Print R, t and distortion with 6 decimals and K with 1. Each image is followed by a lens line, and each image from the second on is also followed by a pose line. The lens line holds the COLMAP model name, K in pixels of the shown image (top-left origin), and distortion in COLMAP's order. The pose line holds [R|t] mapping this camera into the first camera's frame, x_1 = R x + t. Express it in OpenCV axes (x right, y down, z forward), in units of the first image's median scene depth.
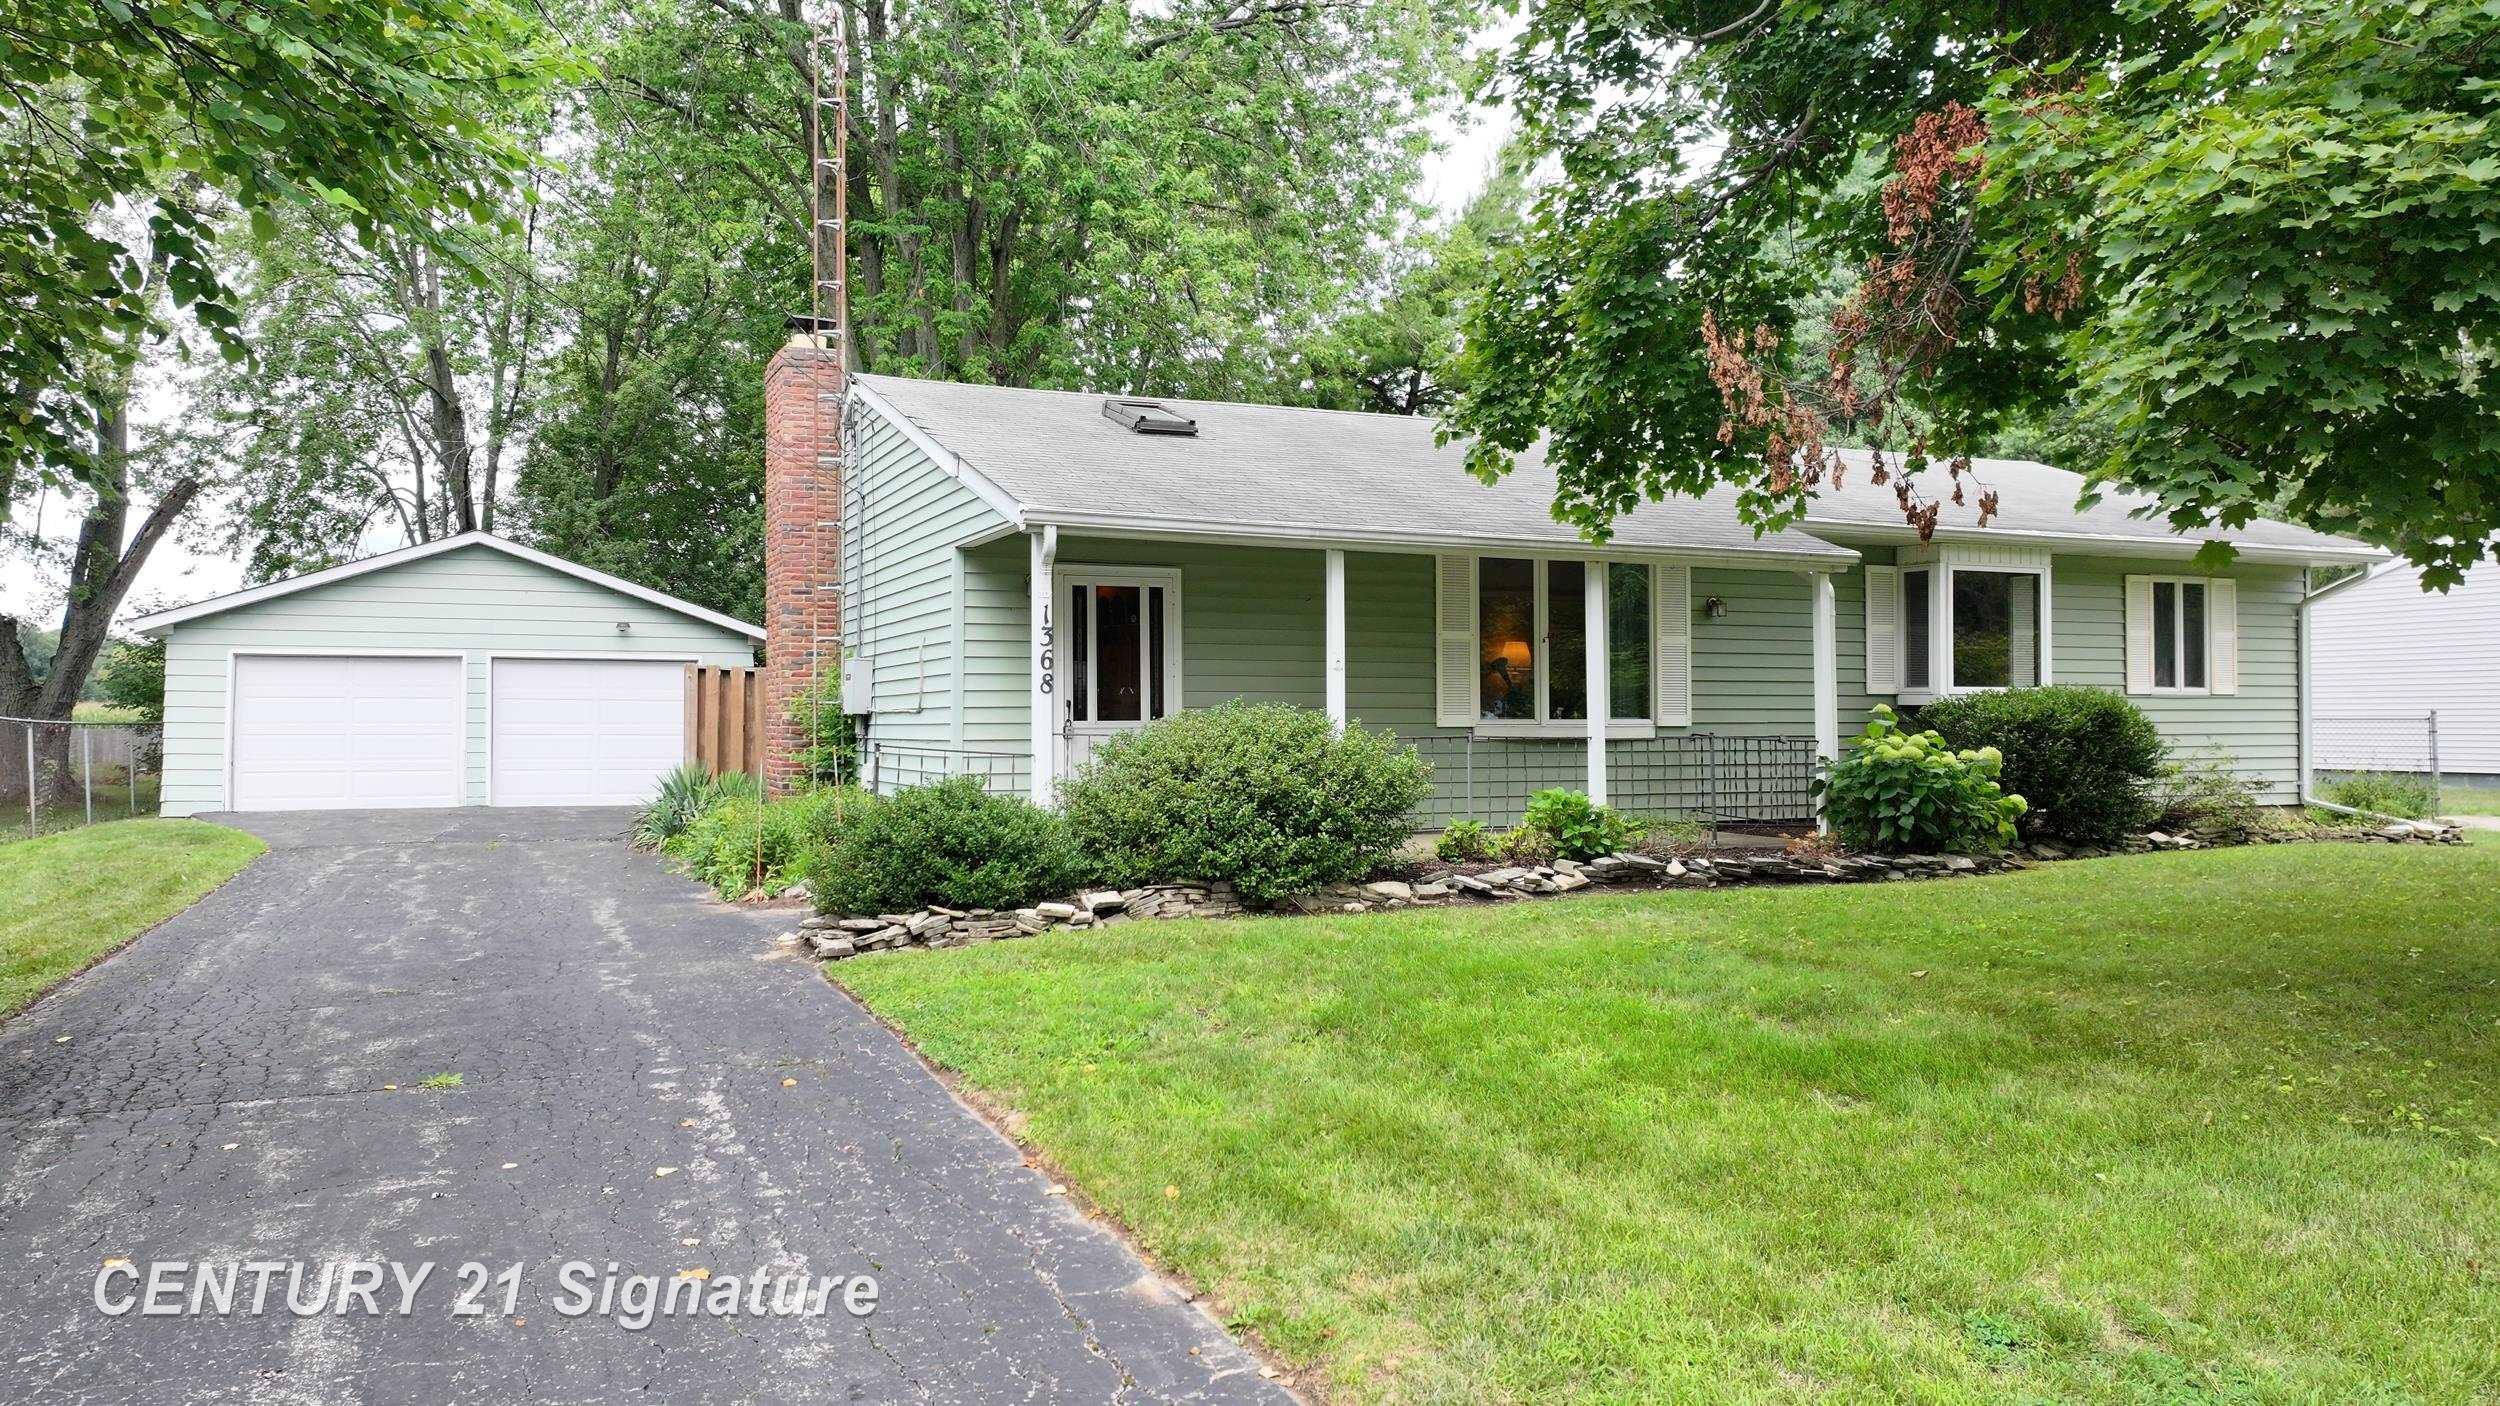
lens RADIAL K [[1754.5, 0, 1250.0], [0, 1754.5, 703.0], [0, 0, 1]] dist [0.005487, 0.001463]
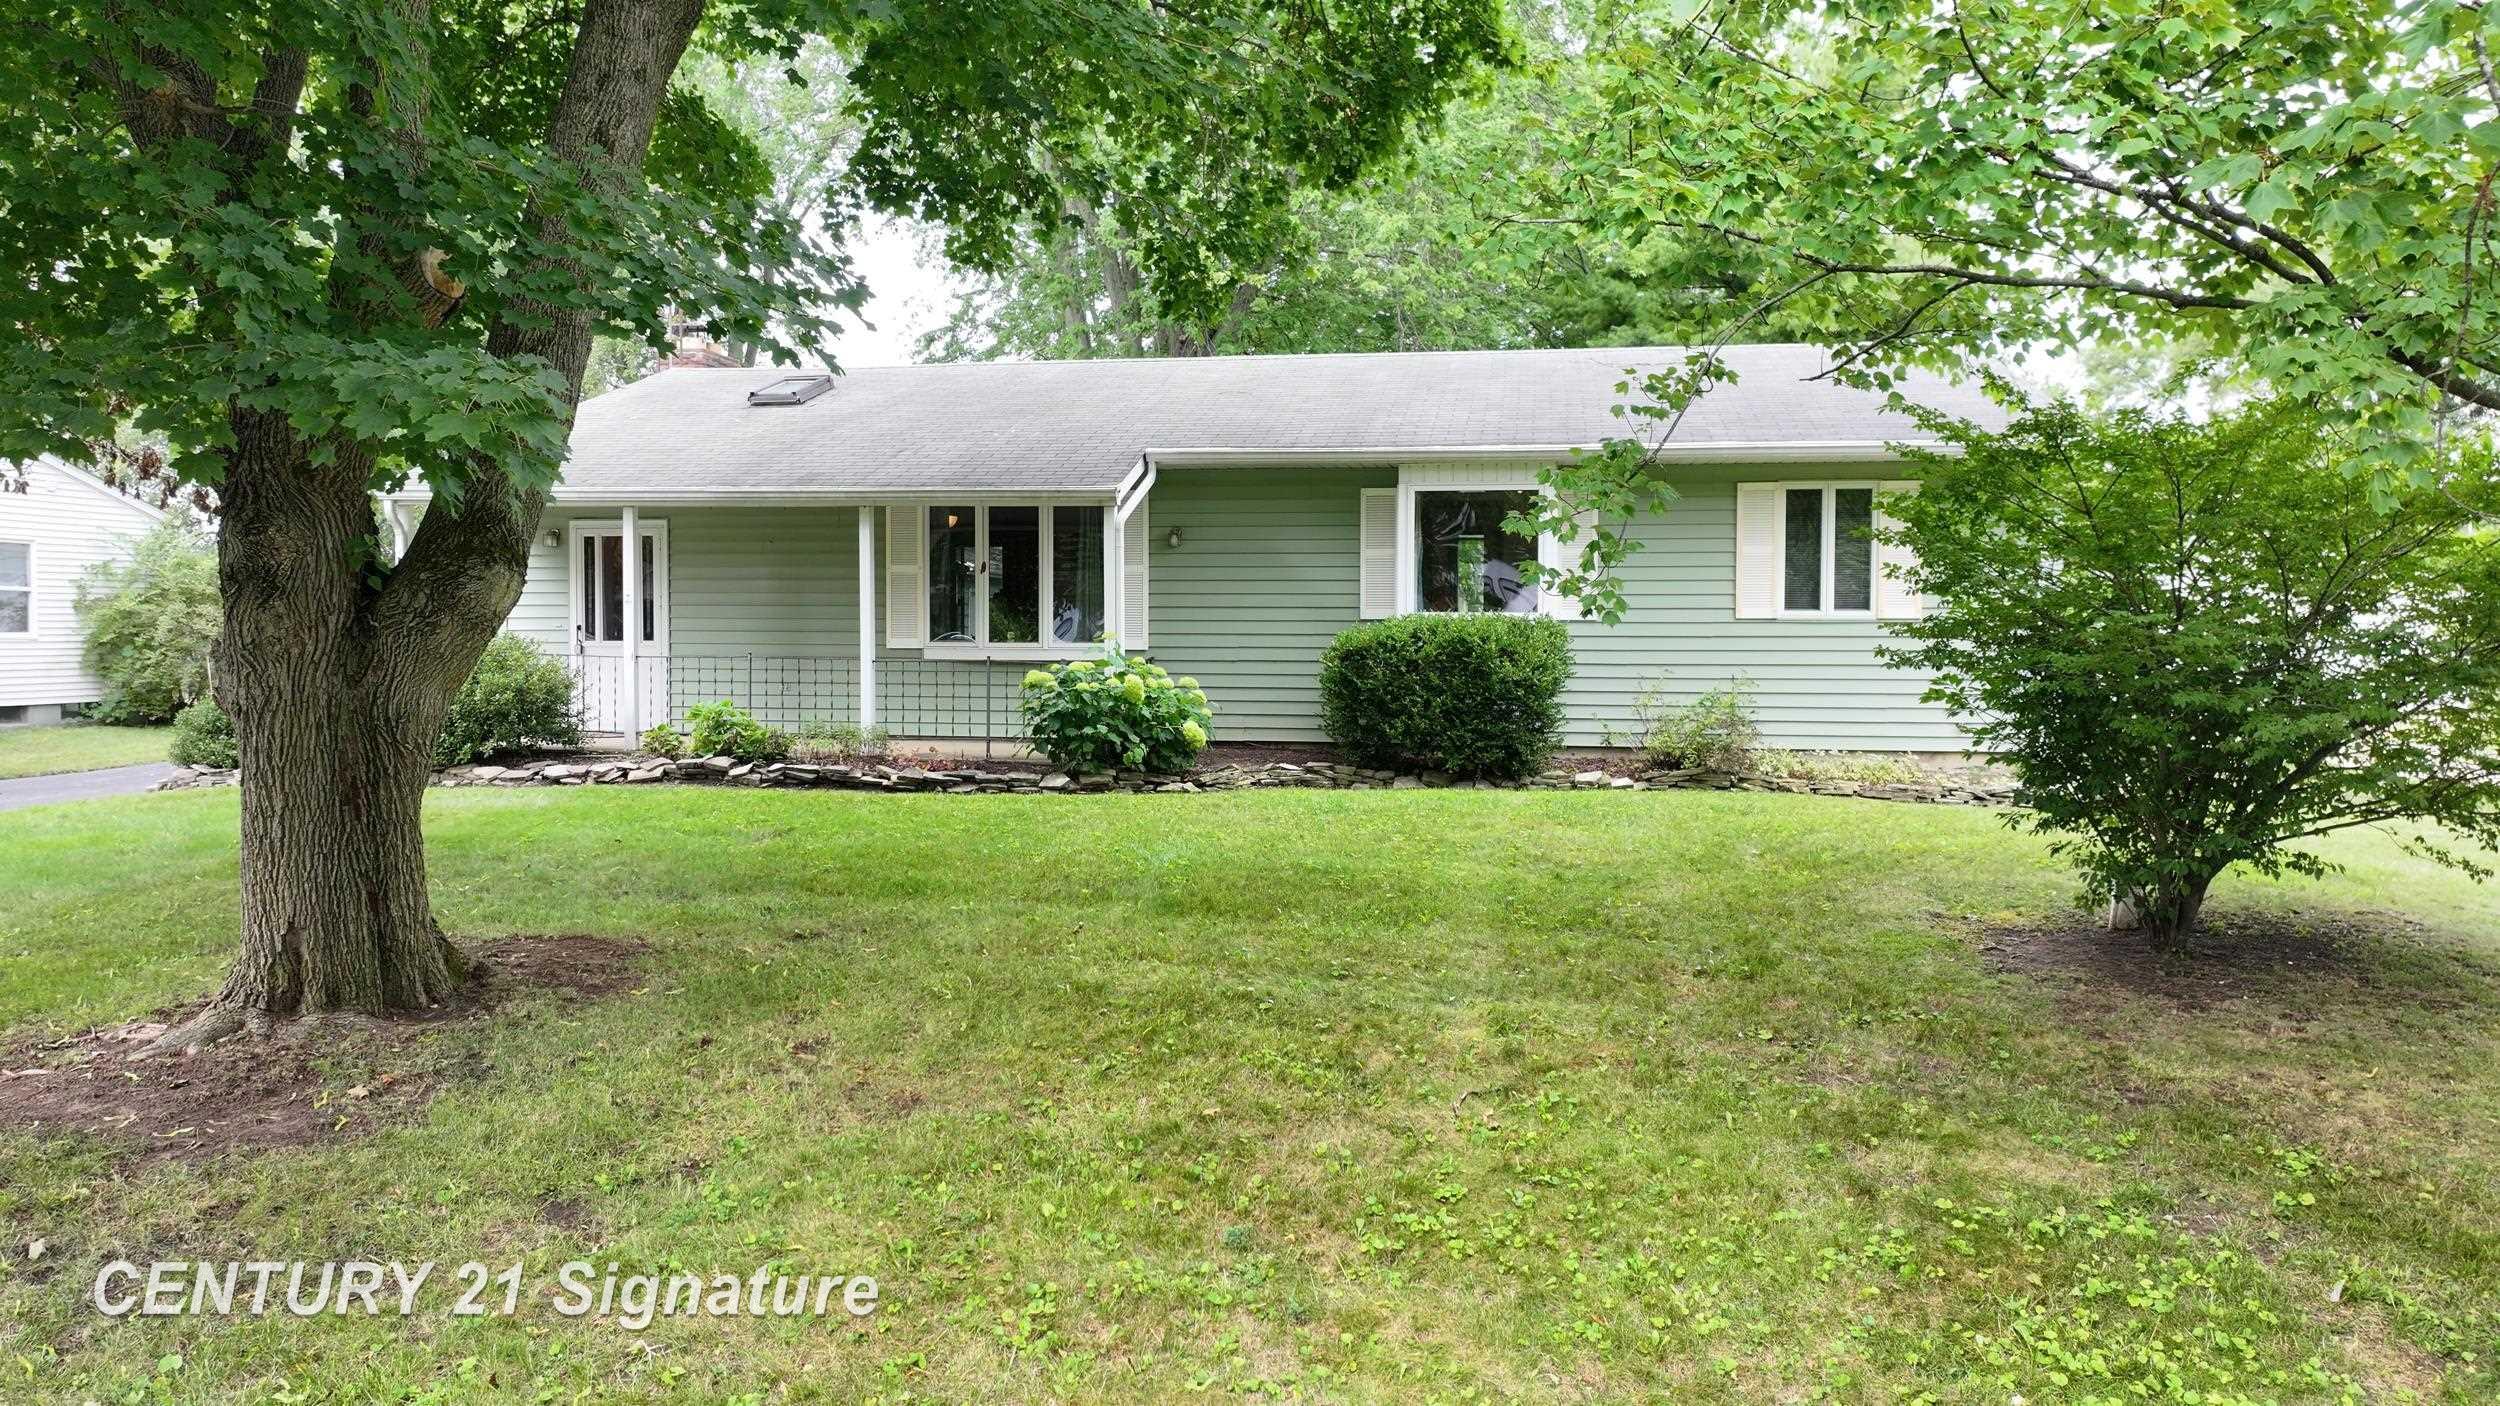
lens RADIAL K [[1796.3, 0, 1250.0], [0, 1796.3, 703.0], [0, 0, 1]] dist [0.004316, 0.003617]
pose [[0.839423, 0.025719, -0.542870, 0.994146], [0.000170, 0.998867, 0.047585, -0.007213], [0.543479, -0.040037, 0.838467, 0.142060]]
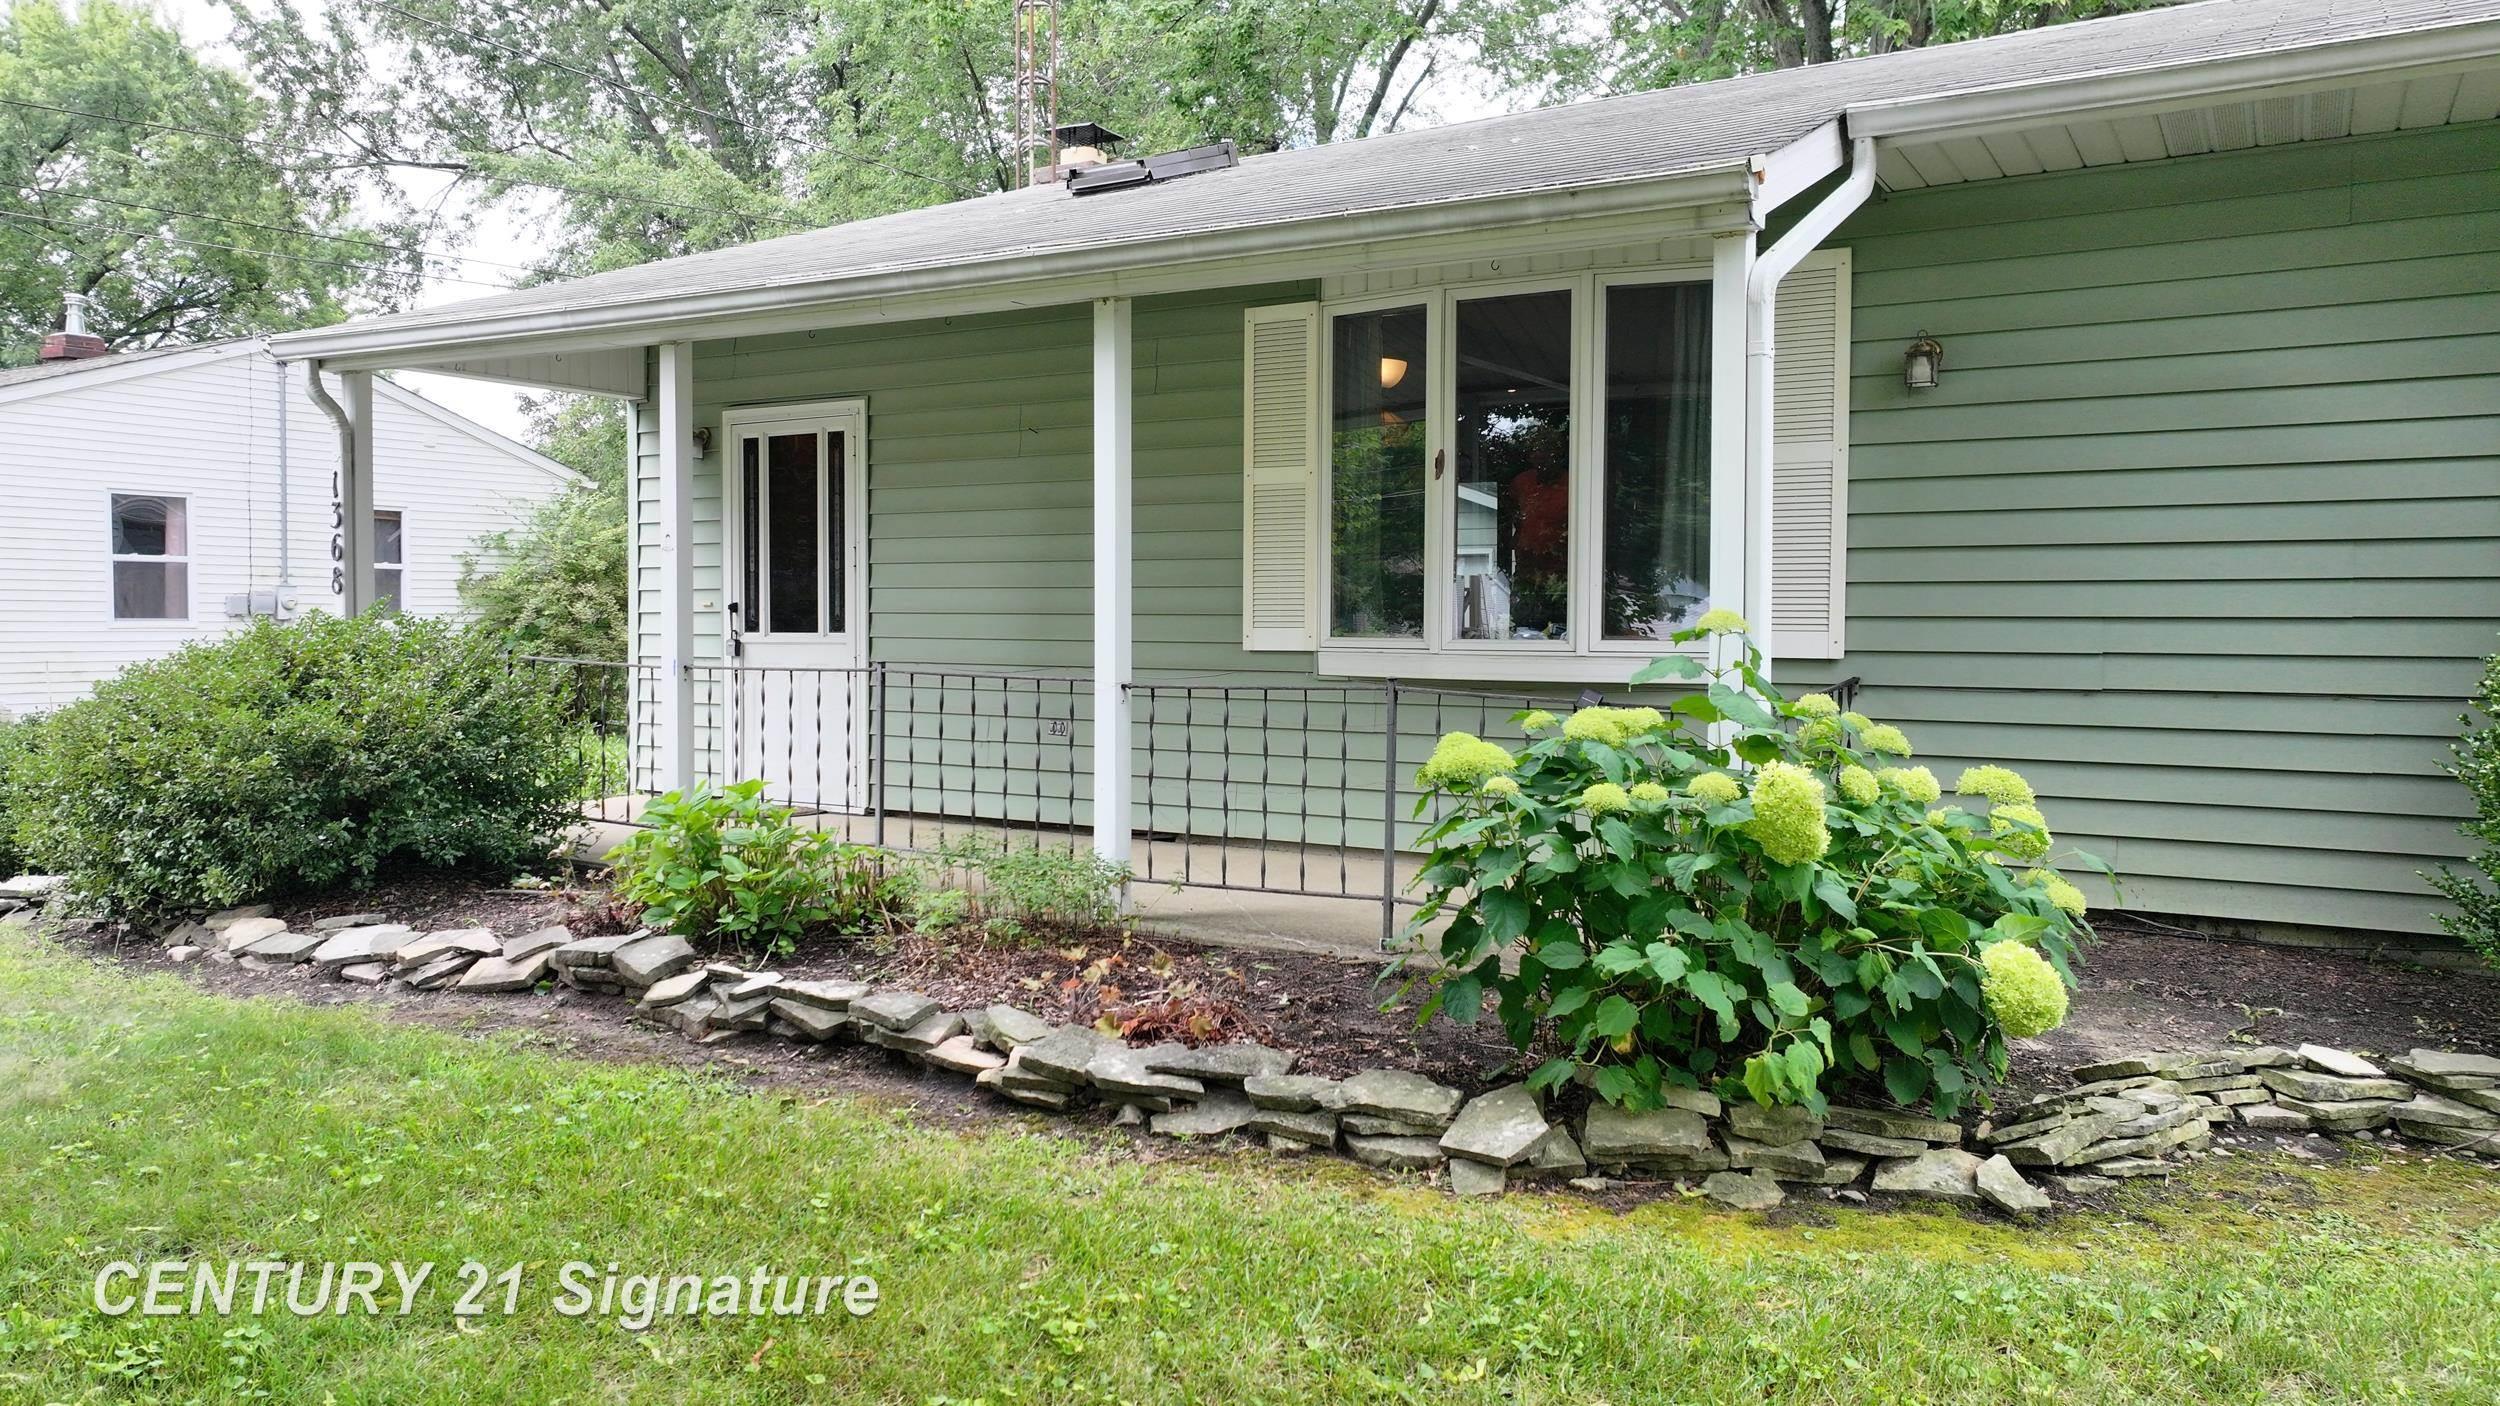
lens RADIAL K [[1798.6, 0, 1250.0], [0, 1798.6, 703.0], [0, 0, 1]] dist [0.009518, 0.017843]
pose [[0.585656, 0.041452, -0.809499, 0.575789], [0.002184, 0.998607, 0.052716, 0.000691], [0.810557, -0.032641, 0.584749, 0.711179]]
